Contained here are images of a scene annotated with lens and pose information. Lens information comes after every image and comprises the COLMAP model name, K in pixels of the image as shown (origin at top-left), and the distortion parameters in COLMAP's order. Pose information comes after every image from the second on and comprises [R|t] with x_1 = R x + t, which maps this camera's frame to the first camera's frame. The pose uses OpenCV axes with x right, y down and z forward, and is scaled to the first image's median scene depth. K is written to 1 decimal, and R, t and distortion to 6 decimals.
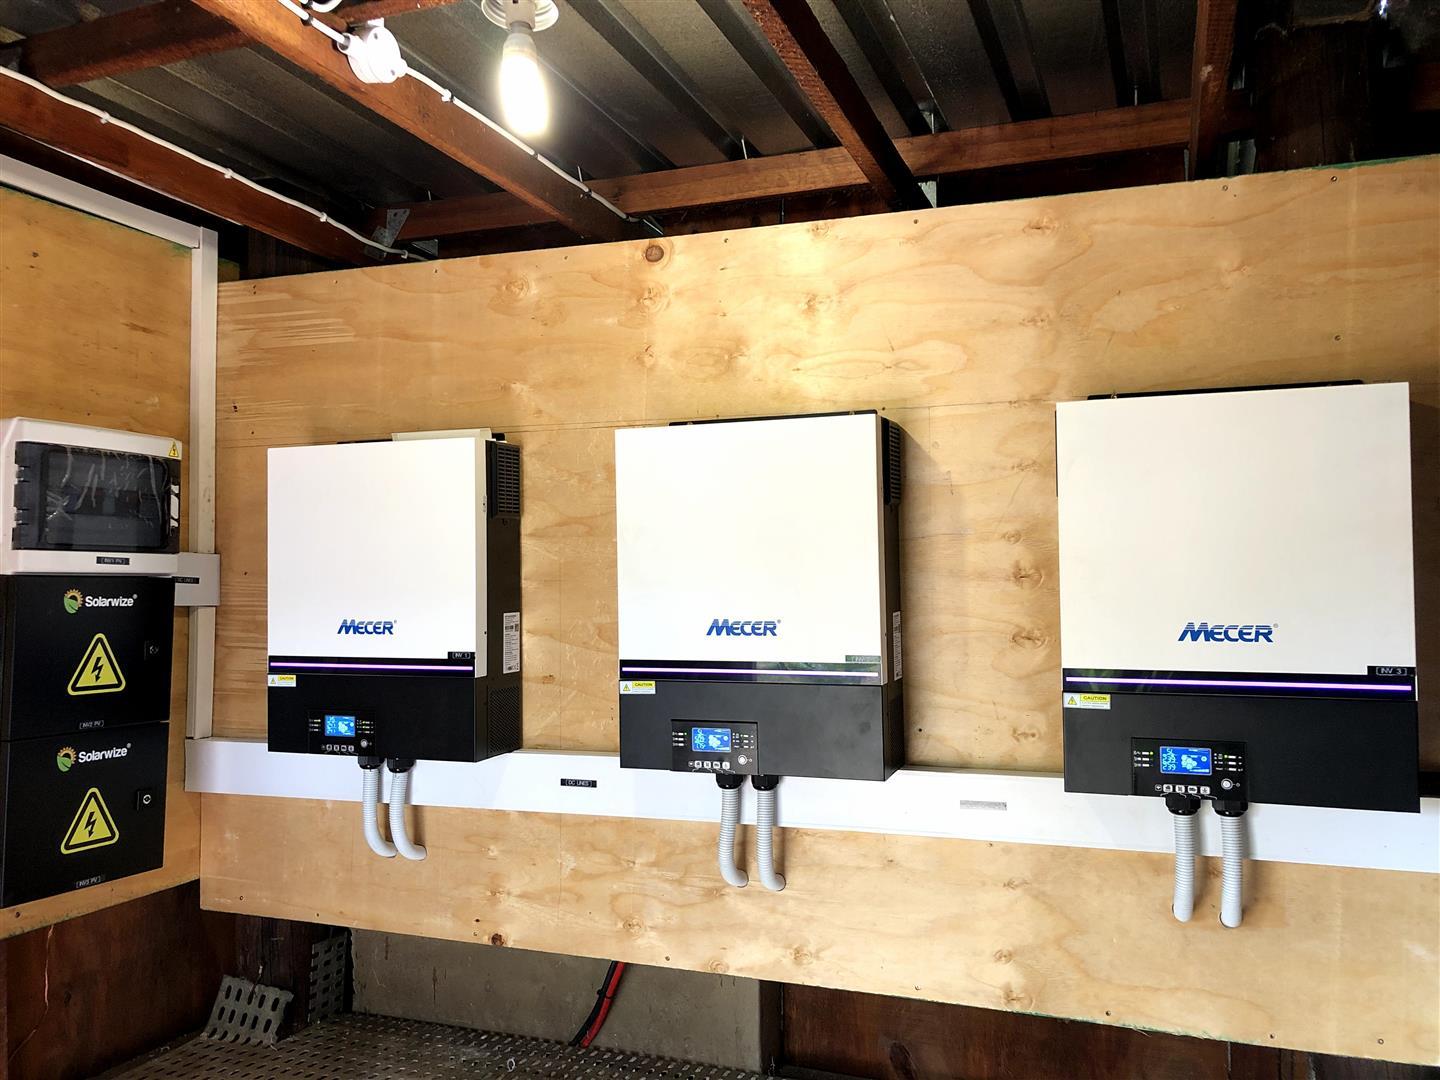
lens RADIAL K [[1176.5, 0, 728.3], [0, 1176.5, 527.5], [0, 0, 1]] dist [0.037140, -0.035089]
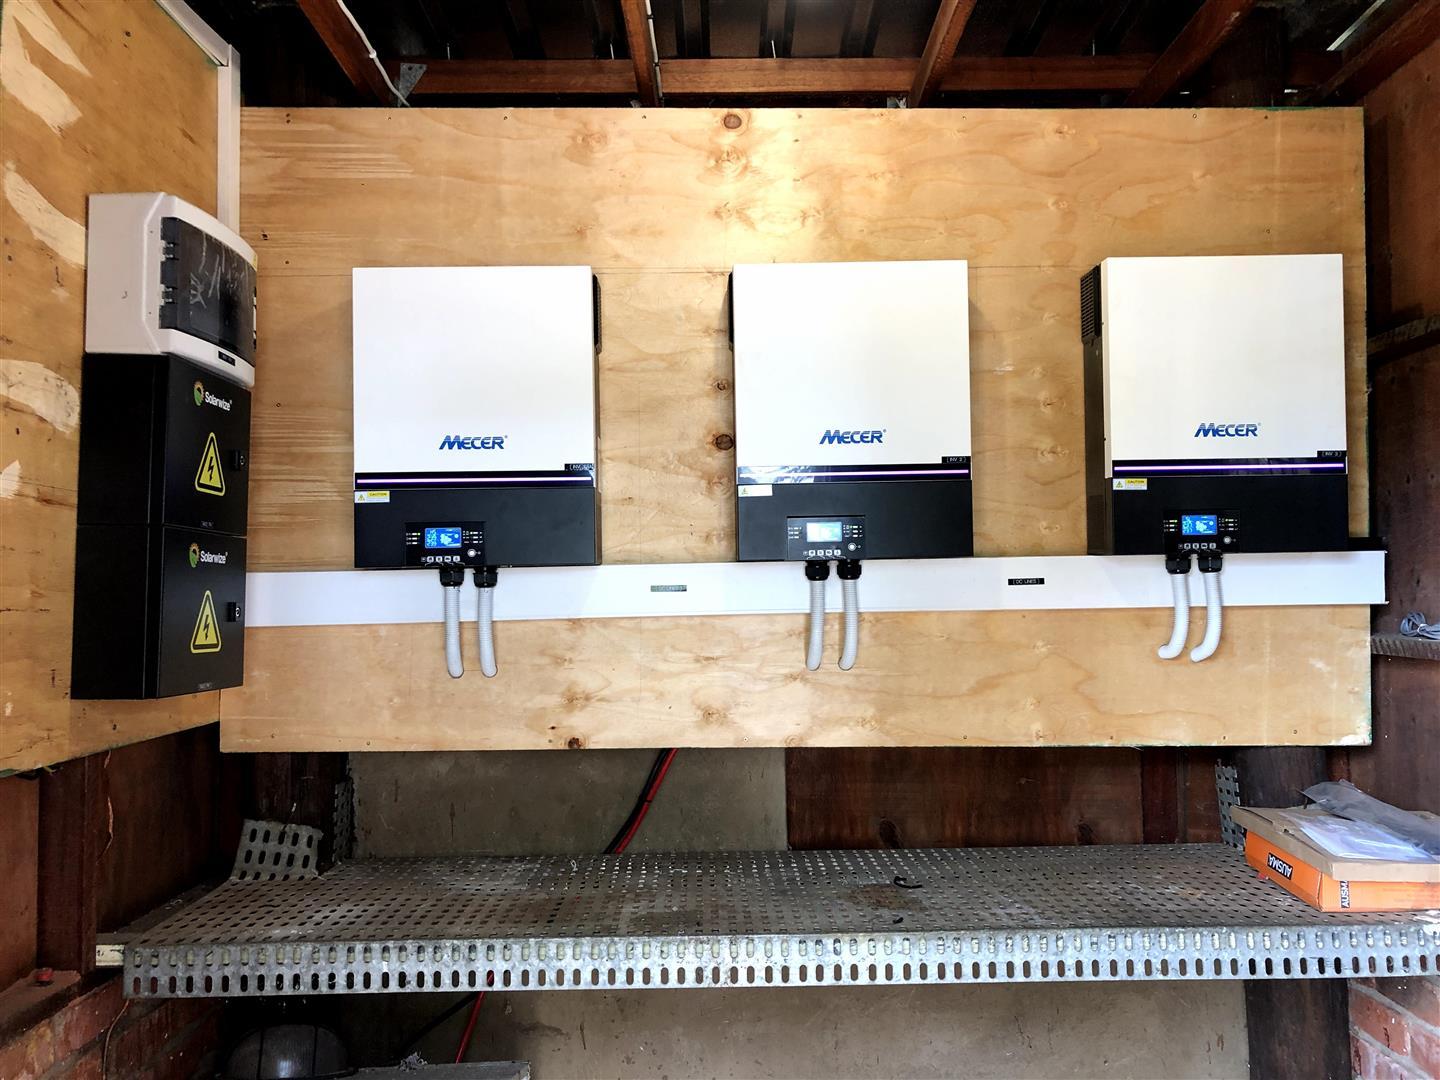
lens RADIAL K [[1176.5, 0, 719.0], [0, 1176.5, 533.4], [0, 0, 1]] dist [0.037140, -0.035089]
pose [[0.931981, 0.010123, 0.362365, -0.477505], [-0.006342, 0.999912, -0.011623, 0.174463], [-0.362451, 0.008535, 0.931964, -0.049579]]
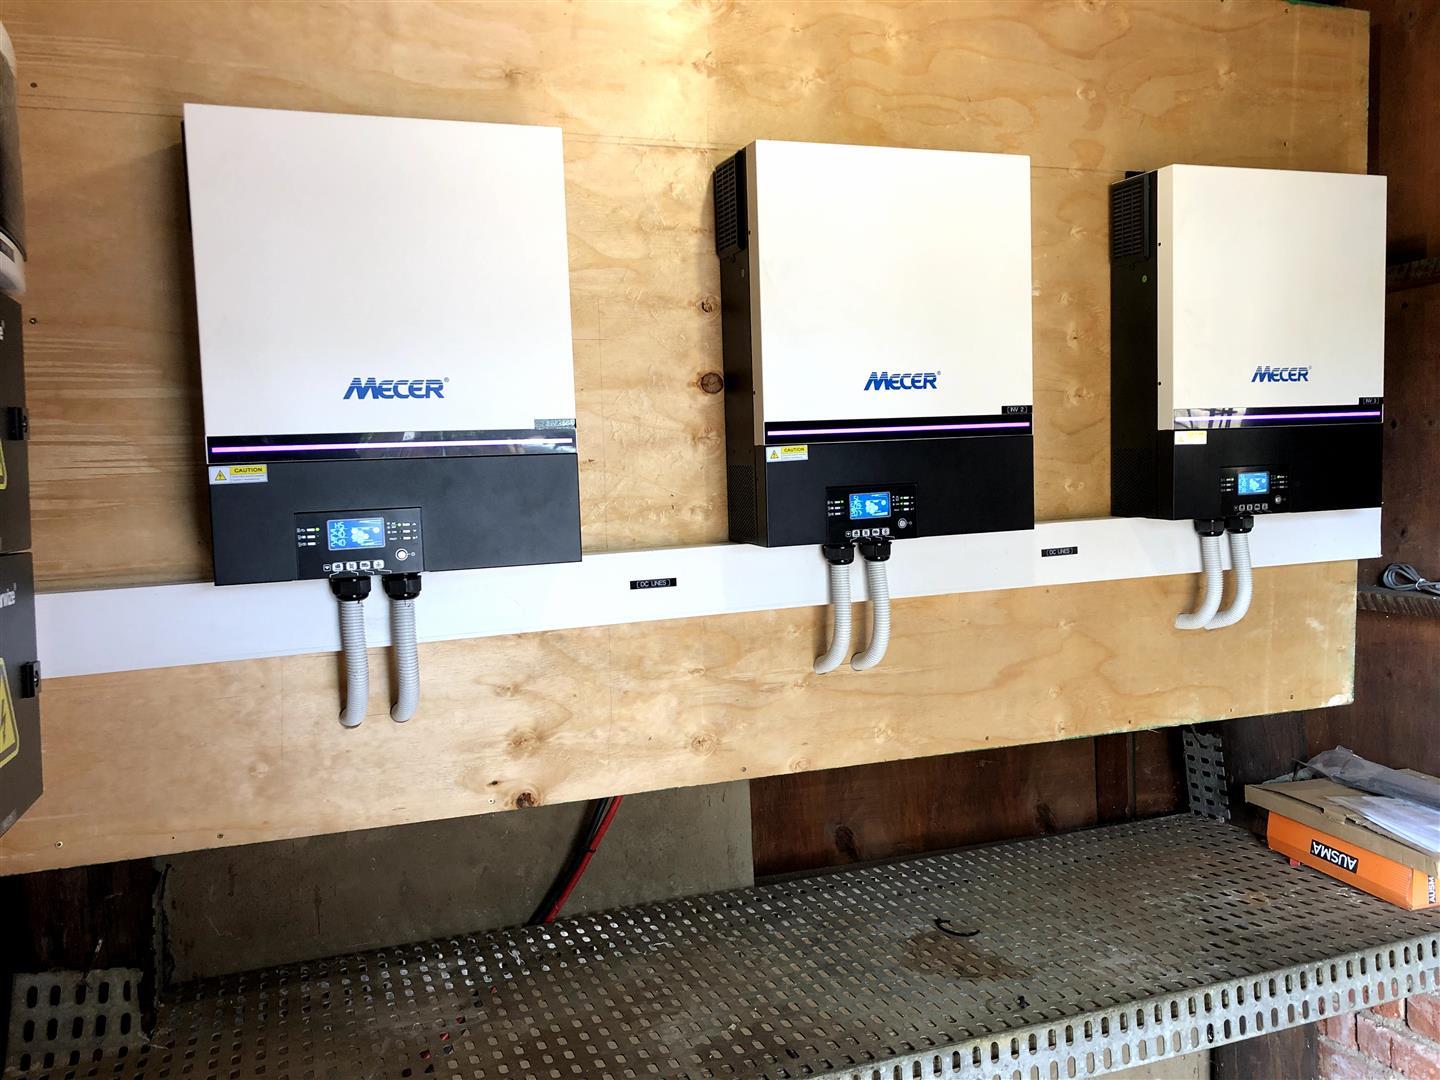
lens RADIAL K [[1176.5, 0, 721.6], [0, 1176.5, 528.0], [0, 0, 1]] dist [0.037140, -0.035089]
pose [[0.758366, -0.055259, 0.649483, -0.612731], [0.006935, 0.997028, 0.076731, 0.113396], [-0.651792, -0.053686, 0.756495, 0.345155]]
